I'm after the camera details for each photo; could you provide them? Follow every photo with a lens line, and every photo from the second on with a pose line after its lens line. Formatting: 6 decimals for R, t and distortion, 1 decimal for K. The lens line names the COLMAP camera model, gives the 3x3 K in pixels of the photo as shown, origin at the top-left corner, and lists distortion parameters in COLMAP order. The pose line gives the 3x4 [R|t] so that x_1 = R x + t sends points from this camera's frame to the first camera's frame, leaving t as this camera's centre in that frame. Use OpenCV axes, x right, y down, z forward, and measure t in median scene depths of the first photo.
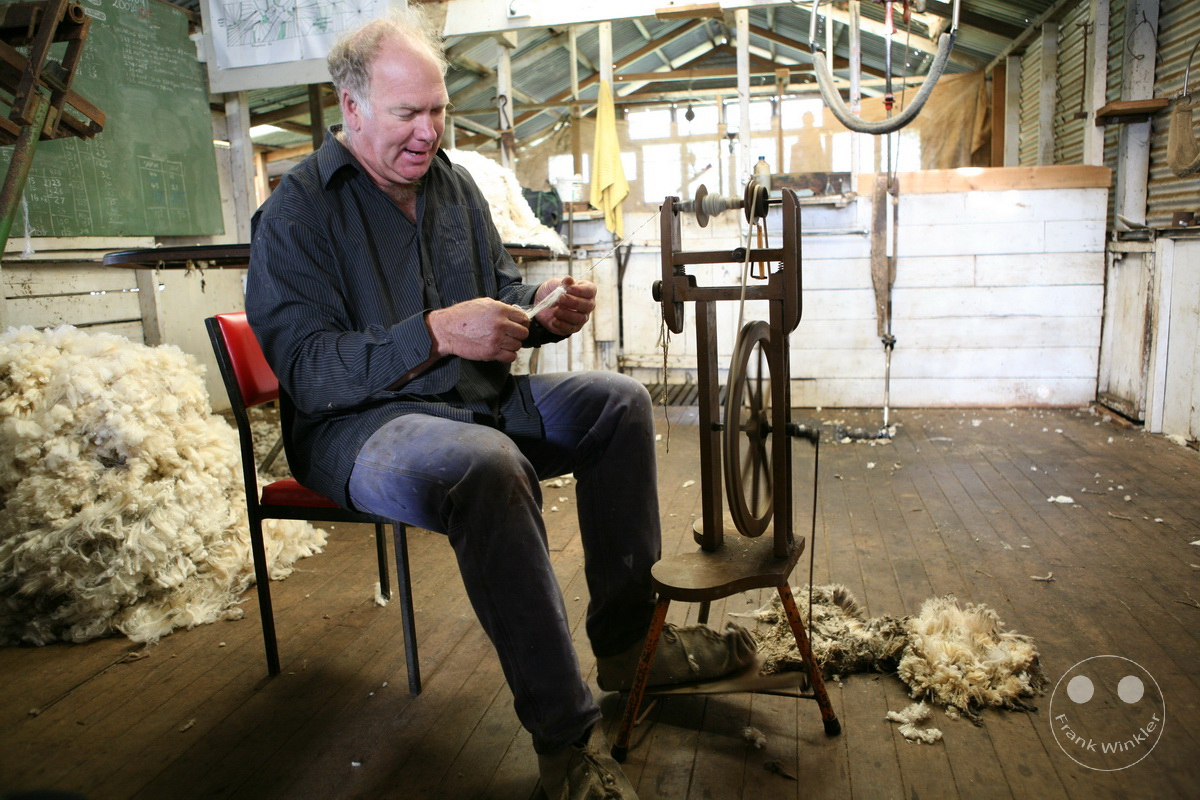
lens RADIAL K [[868.6, 0, 600.0], [0, 868.6, 400.0], [0, 0, 1]] dist [-0.116186, 0.097687]
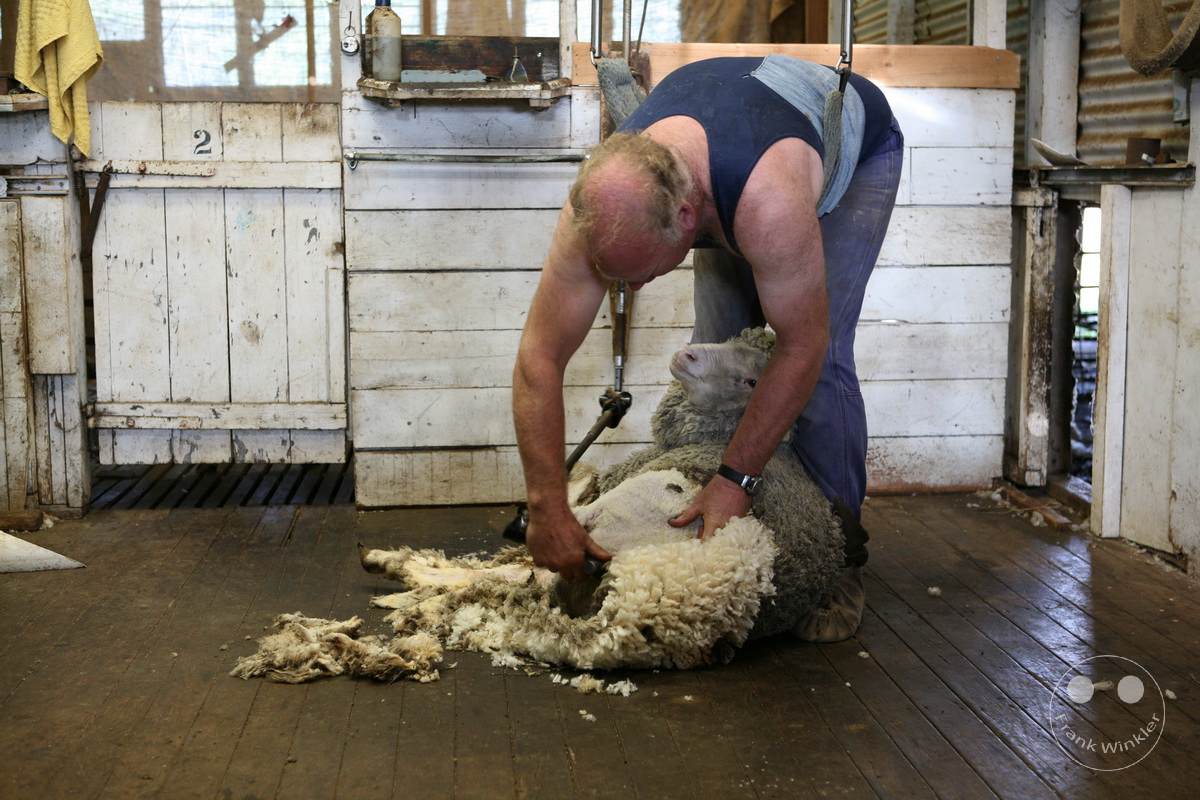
lens RADIAL K [[1399.0, 0, 597.0], [0, 1399.0, 383.9], [0, 0, 1]] dist [-0.012575, 0.066155]
pose [[0.952145, -0.011451, 0.305434, 0.059668], [0.020361, 0.999455, -0.026002, -0.040512], [-0.304969, 0.030976, 0.951858, 0.211688]]
